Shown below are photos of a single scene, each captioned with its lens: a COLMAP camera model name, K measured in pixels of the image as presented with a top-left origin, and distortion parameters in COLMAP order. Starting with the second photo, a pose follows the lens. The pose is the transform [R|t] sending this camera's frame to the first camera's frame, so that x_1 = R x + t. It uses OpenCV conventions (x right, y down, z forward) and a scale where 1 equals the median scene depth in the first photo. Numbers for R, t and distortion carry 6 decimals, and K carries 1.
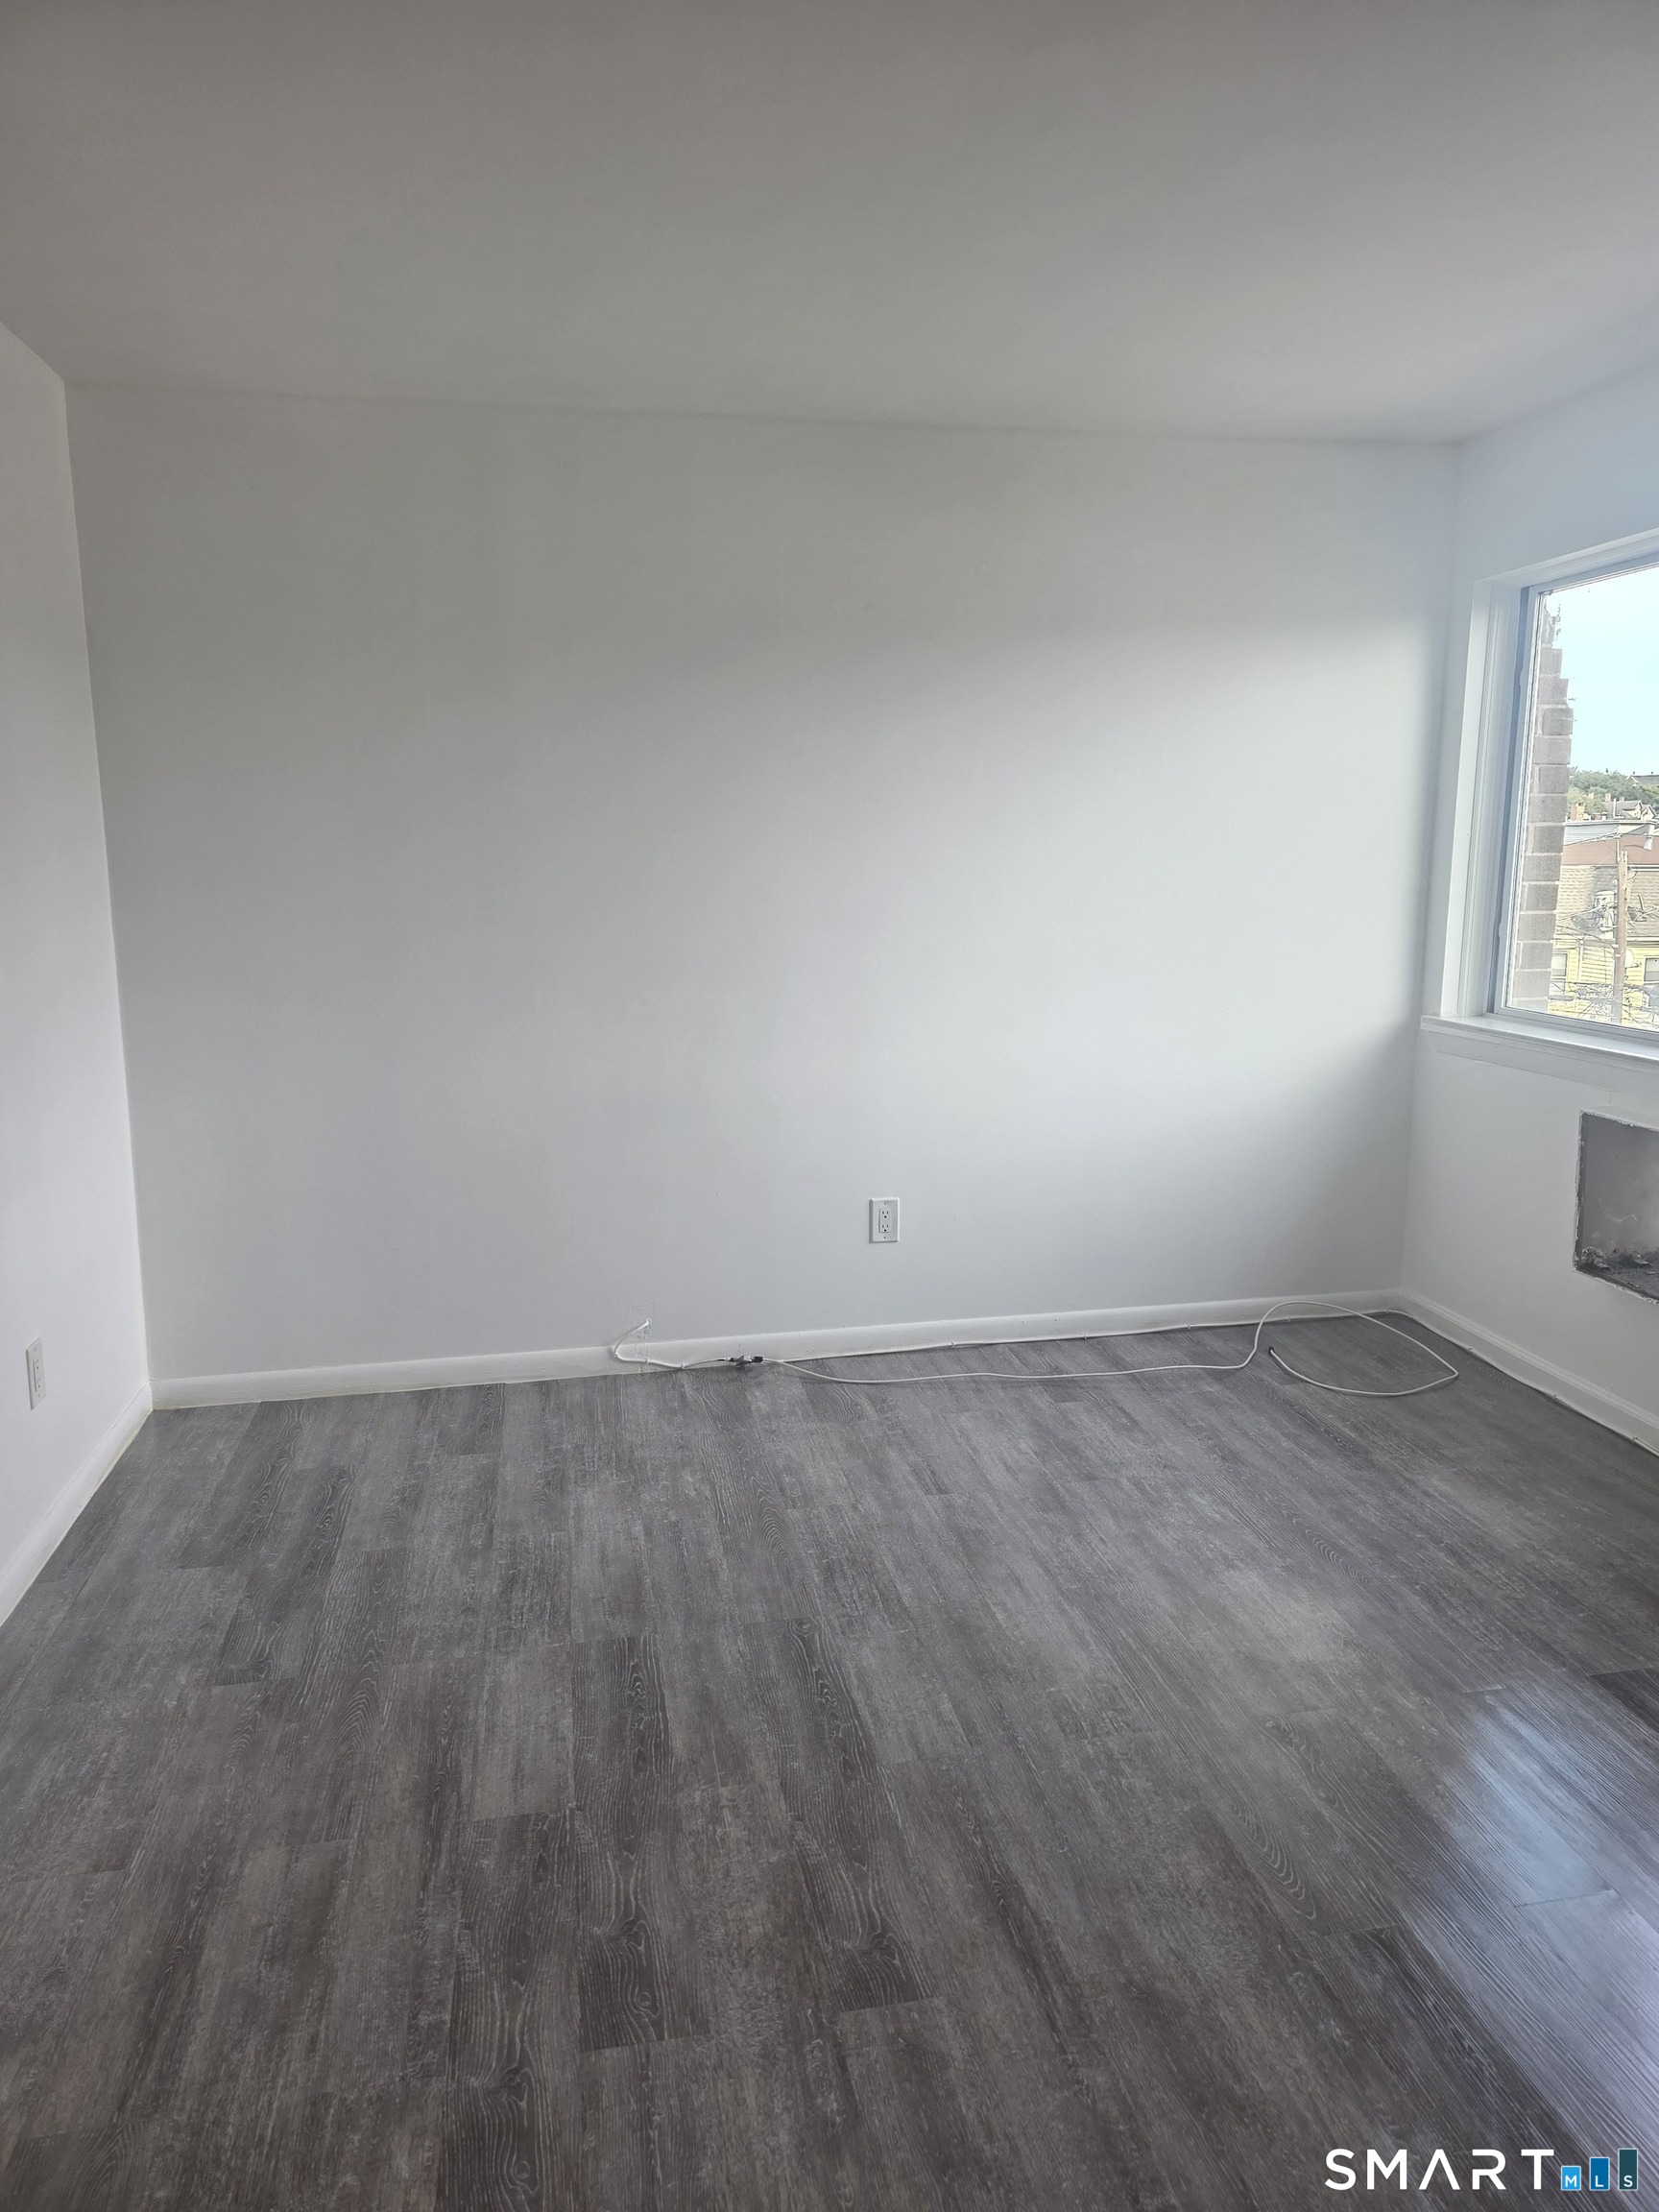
lens RADIAL K [[1468.1, 0, 840.3], [0, 1468.1, 1103.3], [0, 0, 1]] dist [0.060253, -0.041338]
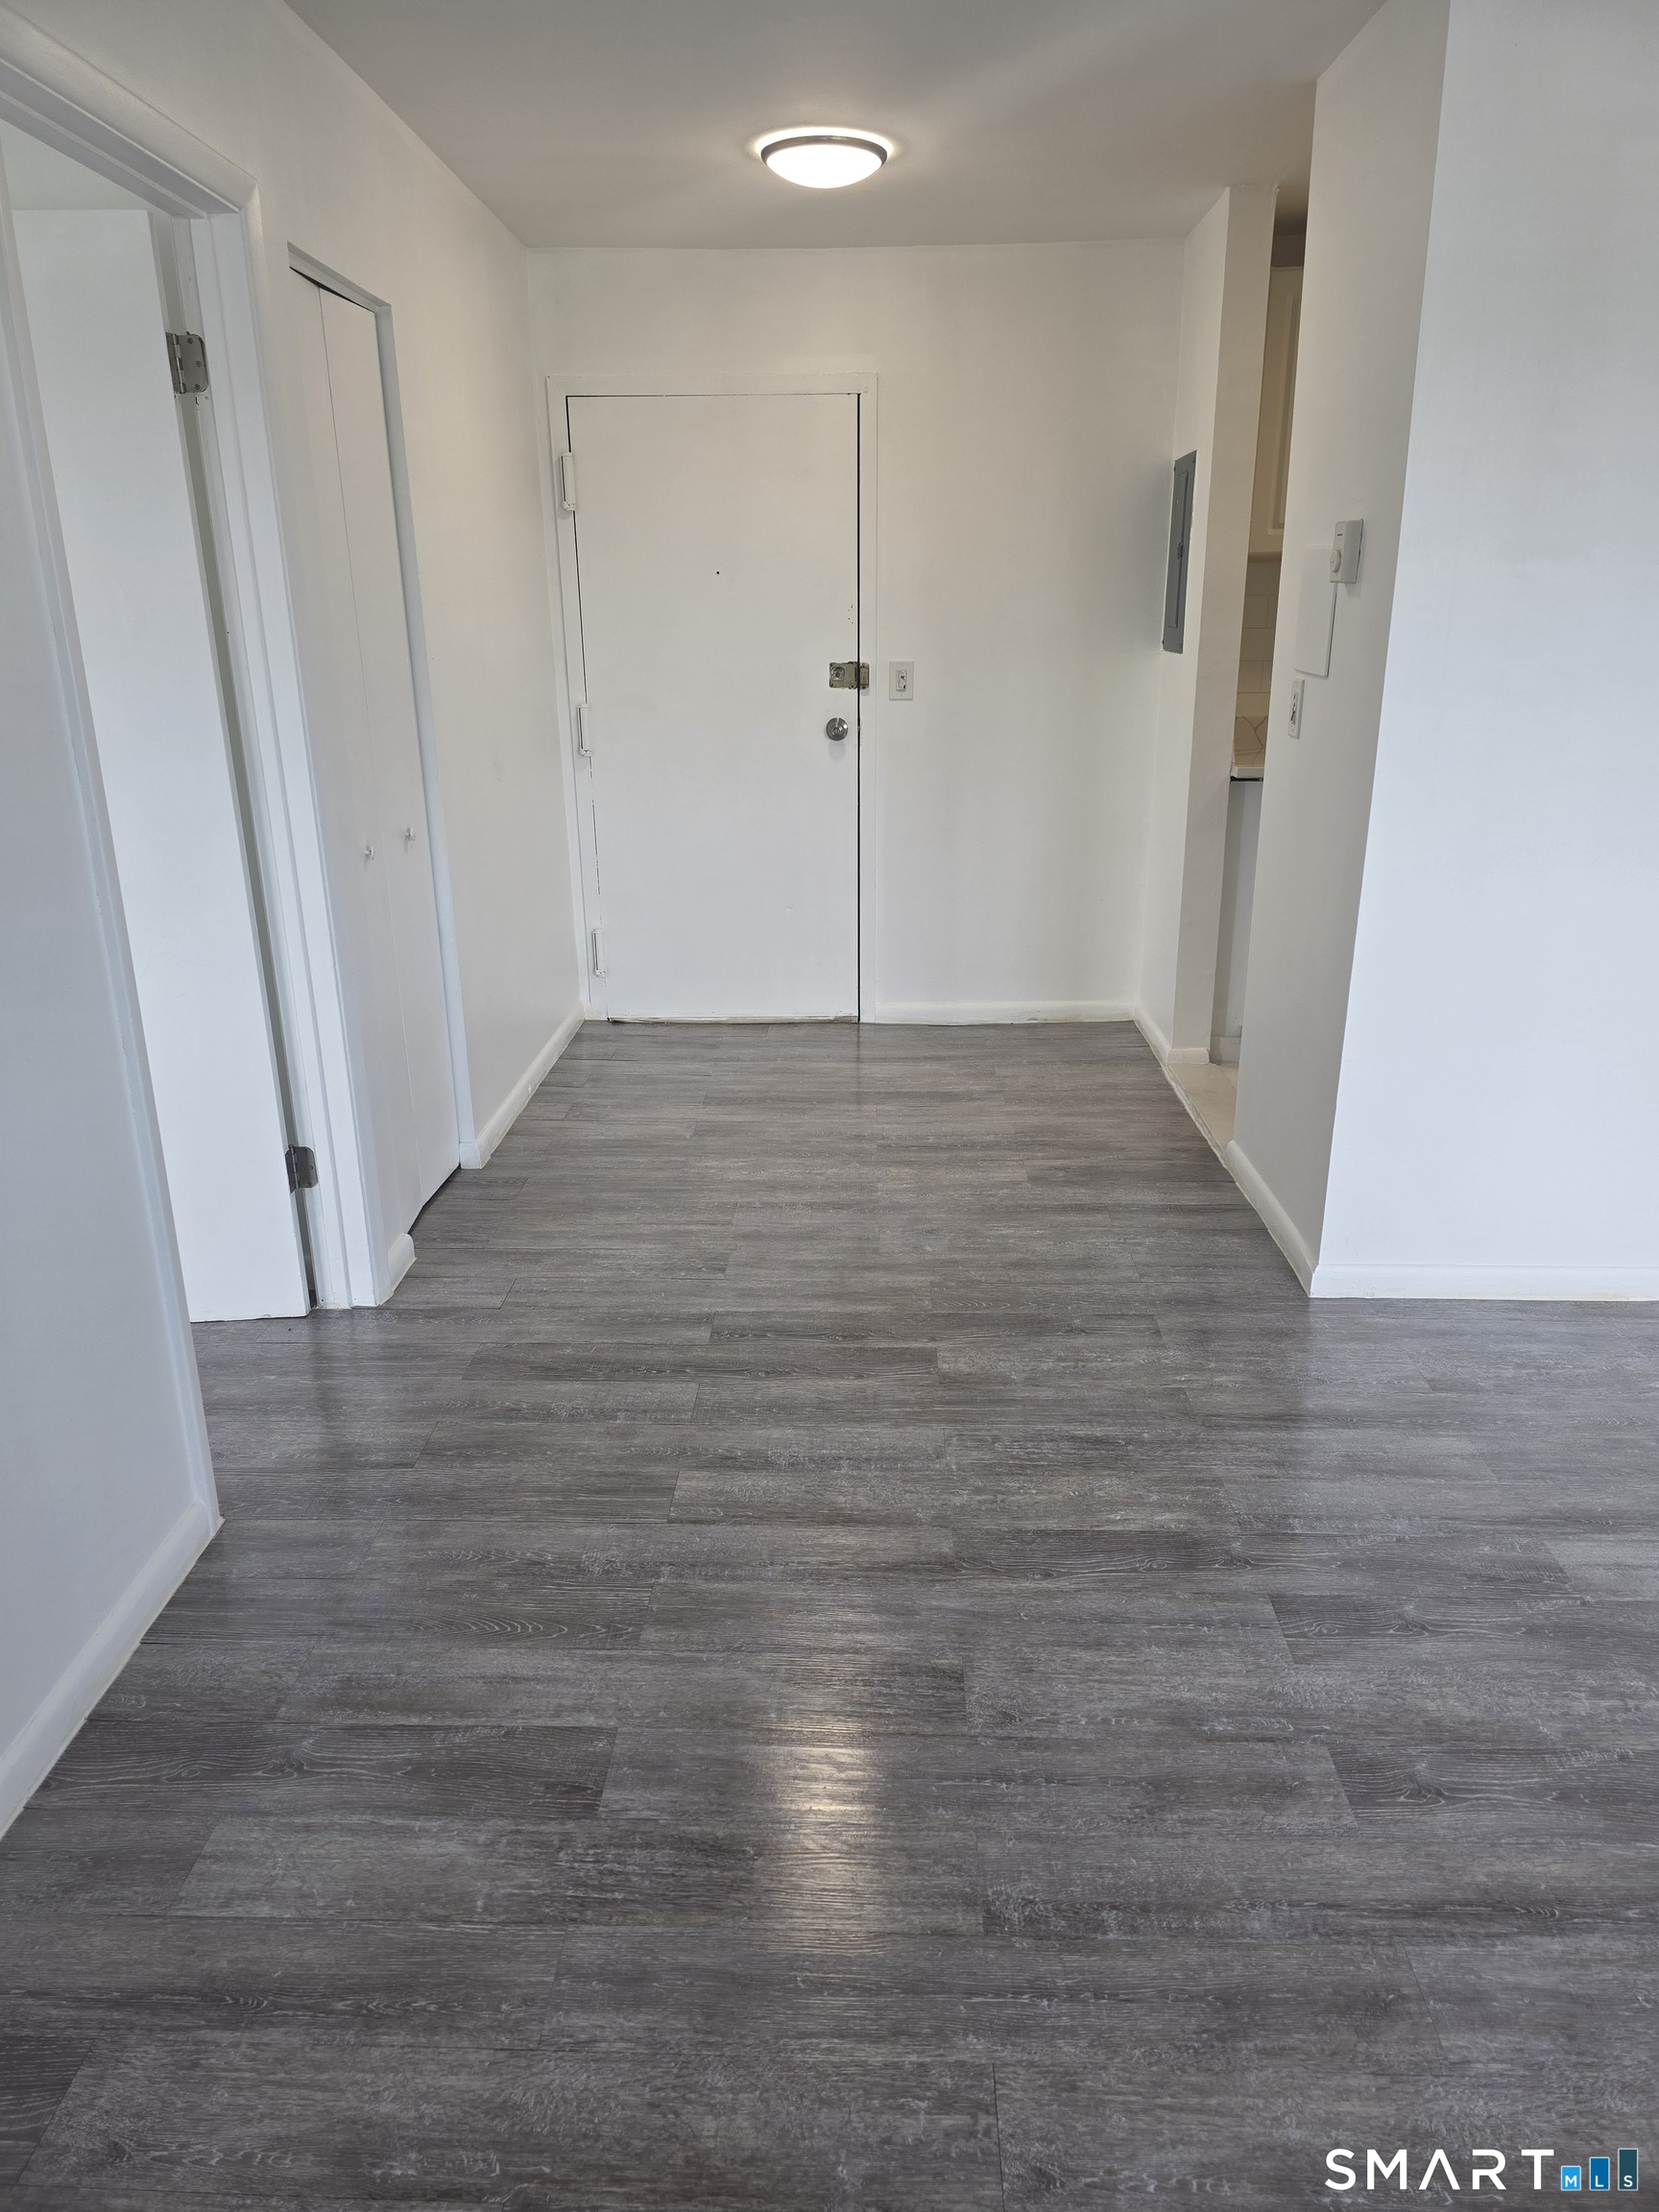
lens RADIAL K [[1465.3, 0, 812.9], [0, 1465.3, 1105.0], [0, 0, 1]] dist [0.069713, -0.051006]
pose [[-0.223625, 0.312885, -0.923090, 0.695122], [-0.161207, 0.922157, 0.351622, -0.084157], [0.961251, 0.227440, -0.155779, 0.556083]]
